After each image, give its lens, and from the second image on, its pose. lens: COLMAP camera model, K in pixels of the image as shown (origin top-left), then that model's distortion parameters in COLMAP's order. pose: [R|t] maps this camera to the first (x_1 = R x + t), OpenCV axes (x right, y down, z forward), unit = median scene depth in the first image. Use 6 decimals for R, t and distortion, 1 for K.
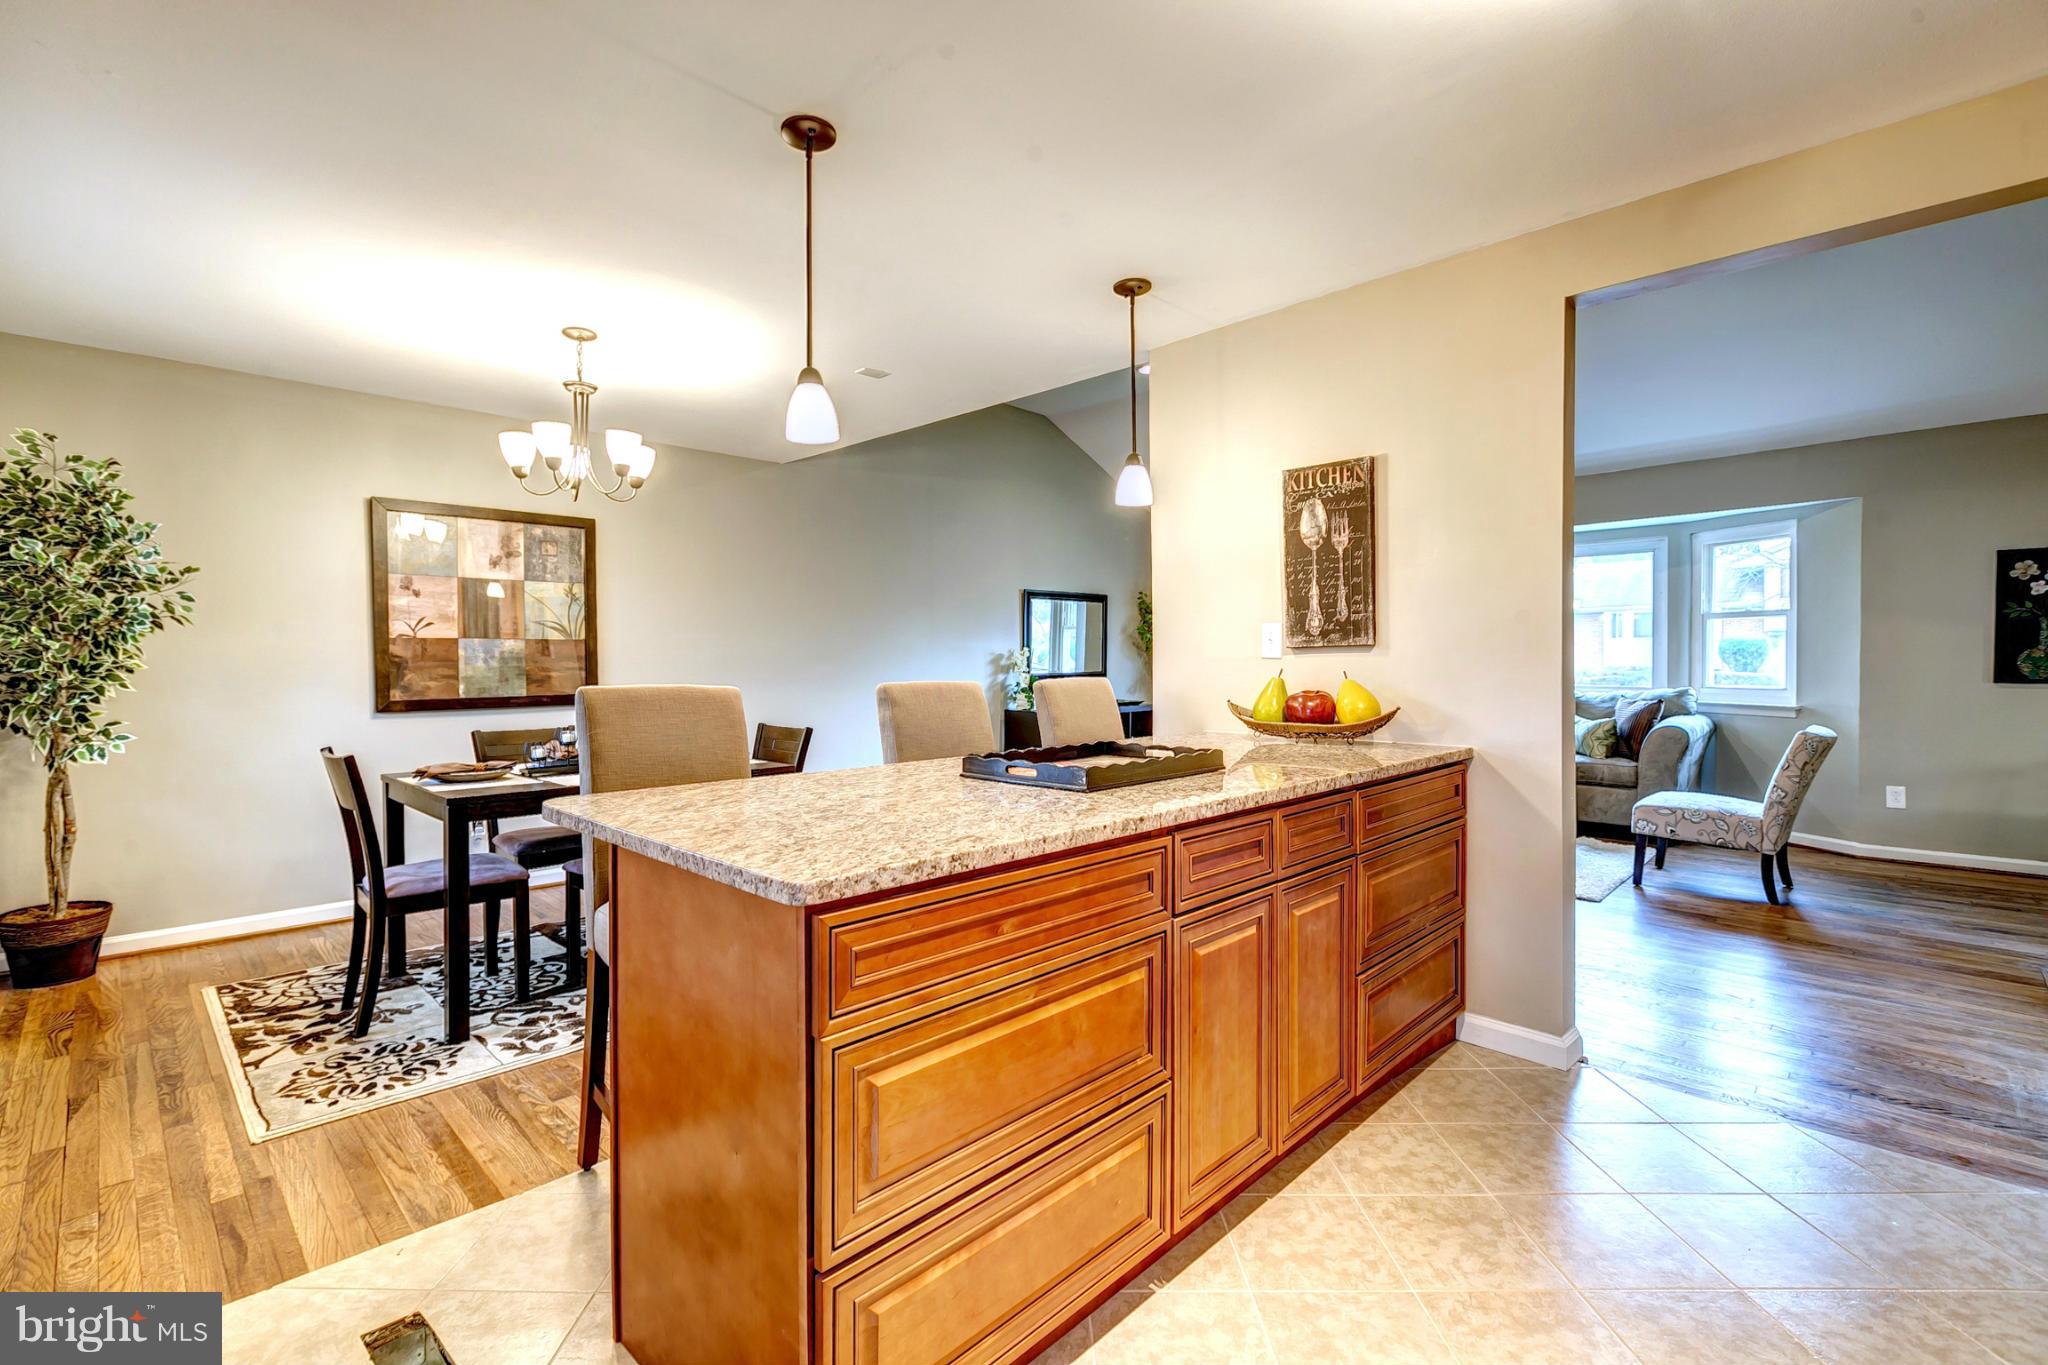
lens RADIAL K [[913.2, 0, 1018.9], [0, 913.2, 672.8], [0, 0, 1]] dist [0.006240, -0.003635]
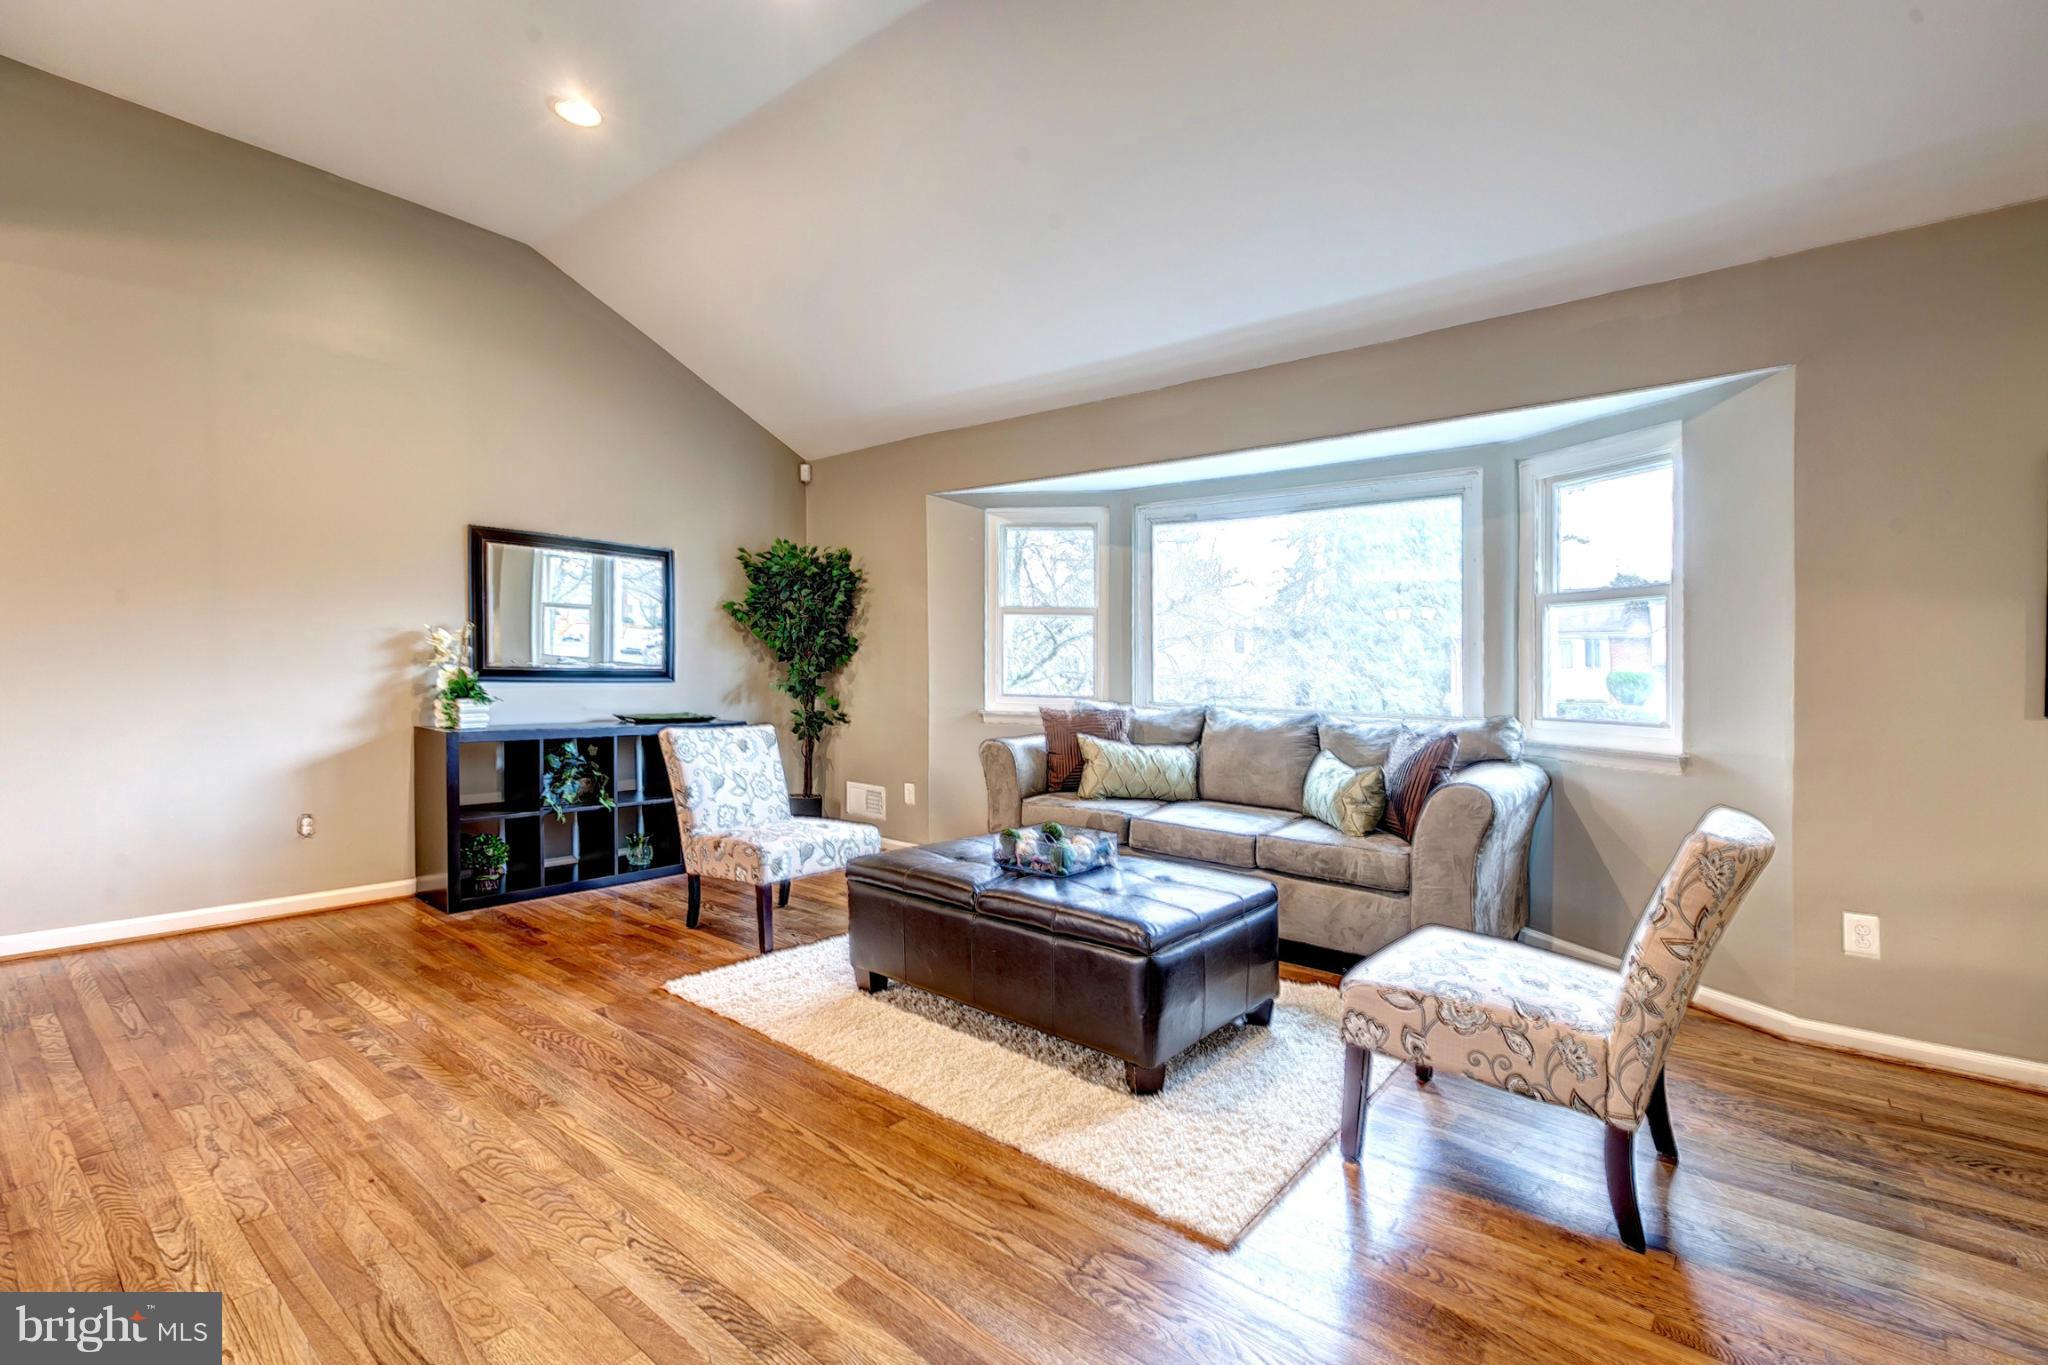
lens RADIAL K [[936.0, 0, 1011.3], [0, 936.0, 650.7], [0, 0, 1]] dist [0.017041, -0.000494]
pose [[0.995758, 0.027470, 0.087815, 0.481752], [-0.024570, 0.999122, -0.033936, 0.003760], [-0.088670, 0.031635, 0.995559, 0.568591]]
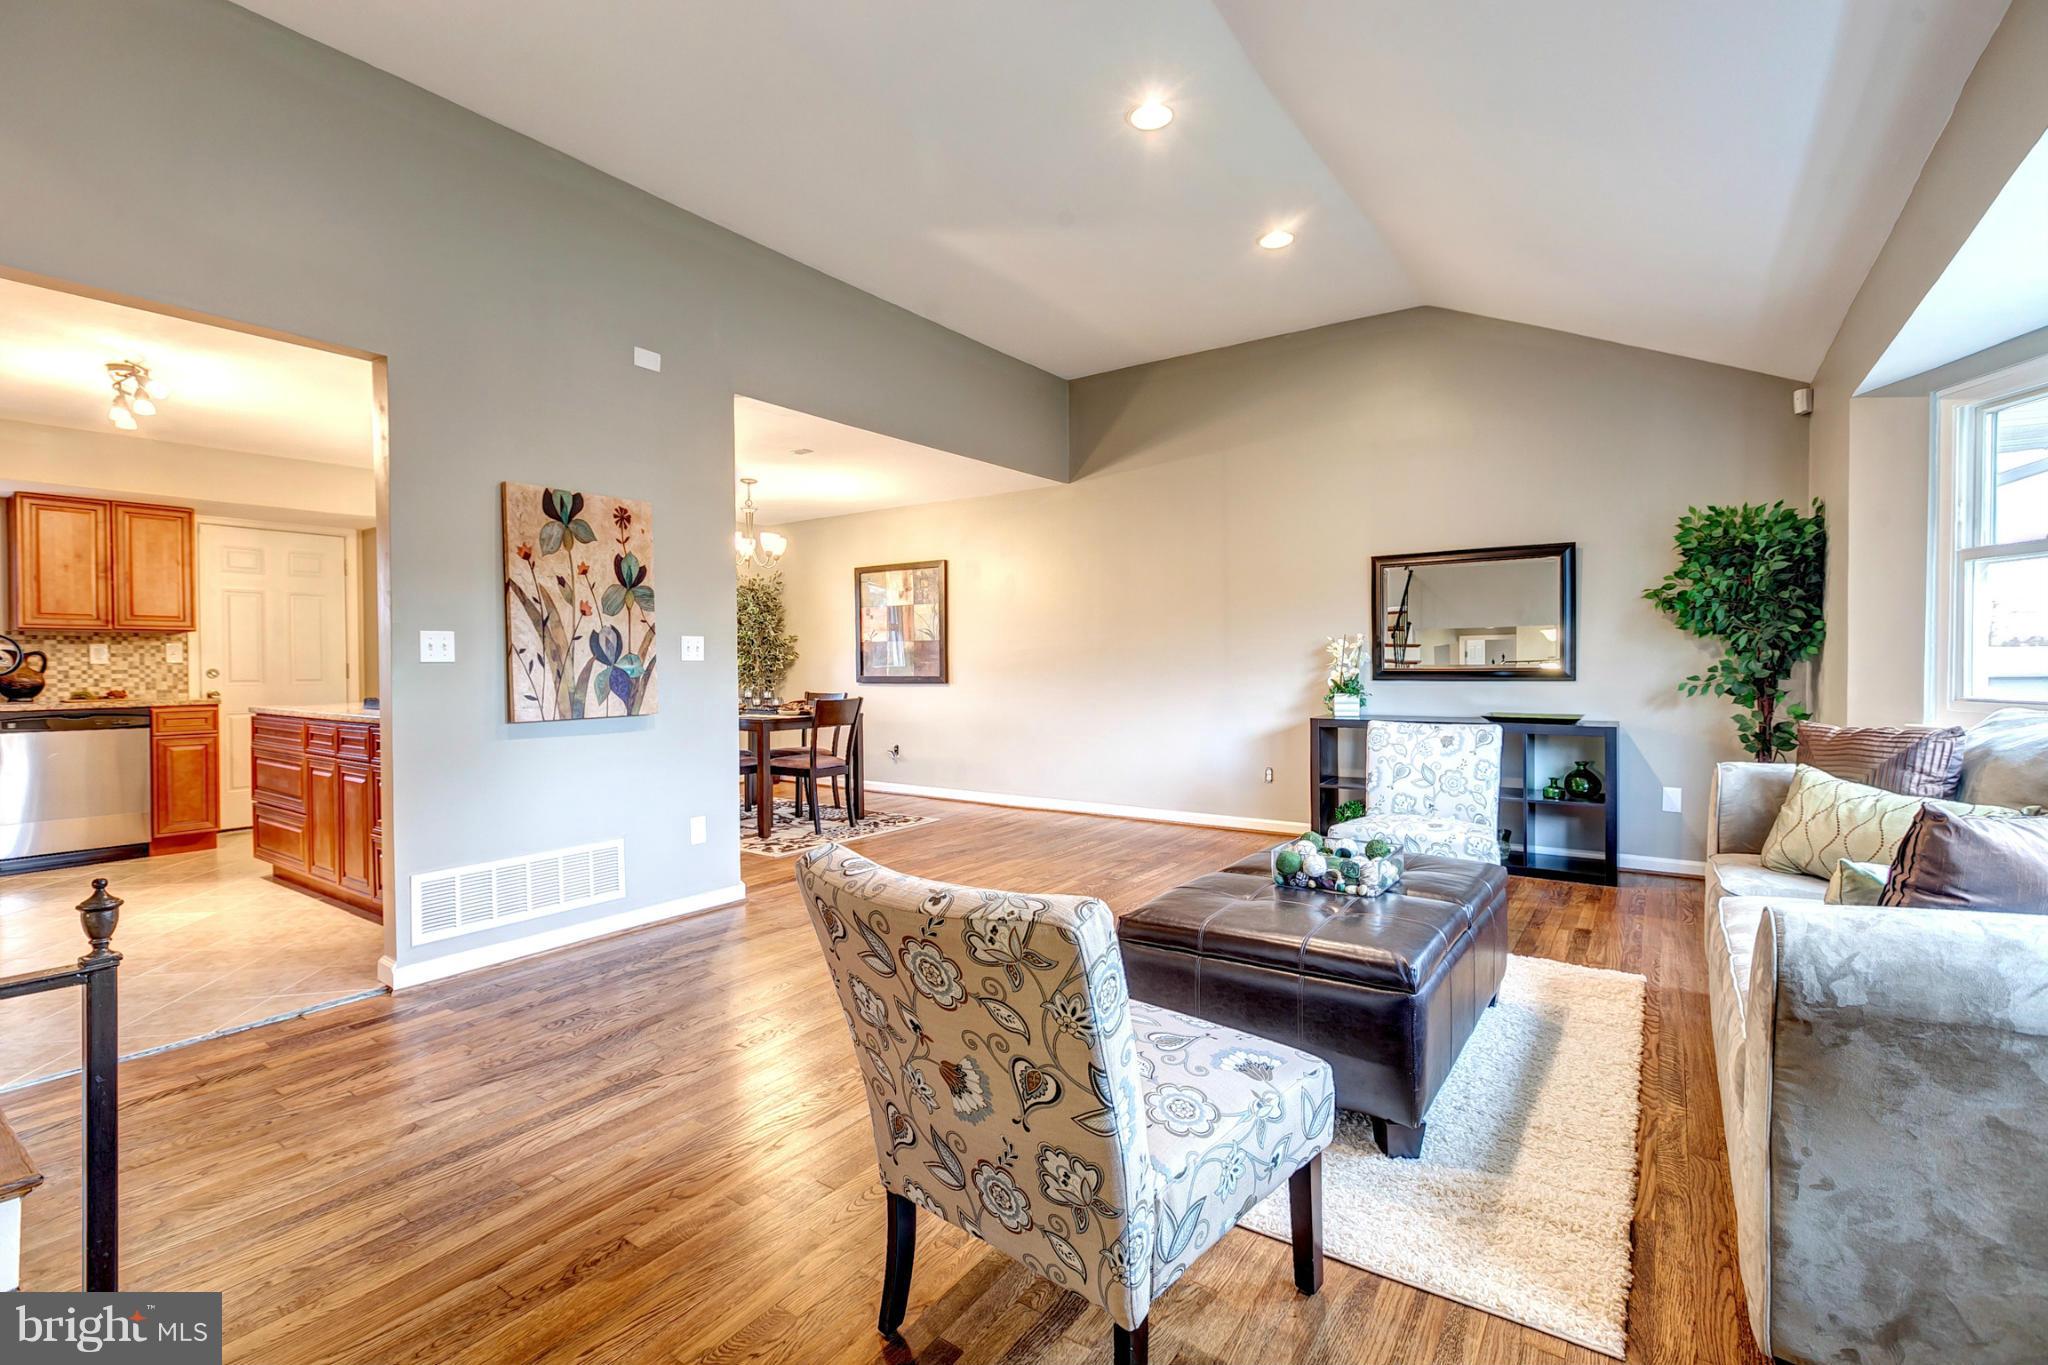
lens RADIAL K [[913.2, 0, 1018.9], [0, 913.2, 672.8], [0, 0, 1]] dist [0.006240, -0.003635]
pose [[0.171217, 0.016406, -0.985097, 1.116285], [-0.009267, 0.999844, 0.015041, -0.005851], [0.985190, 0.006554, 0.171342, 0.928362]]
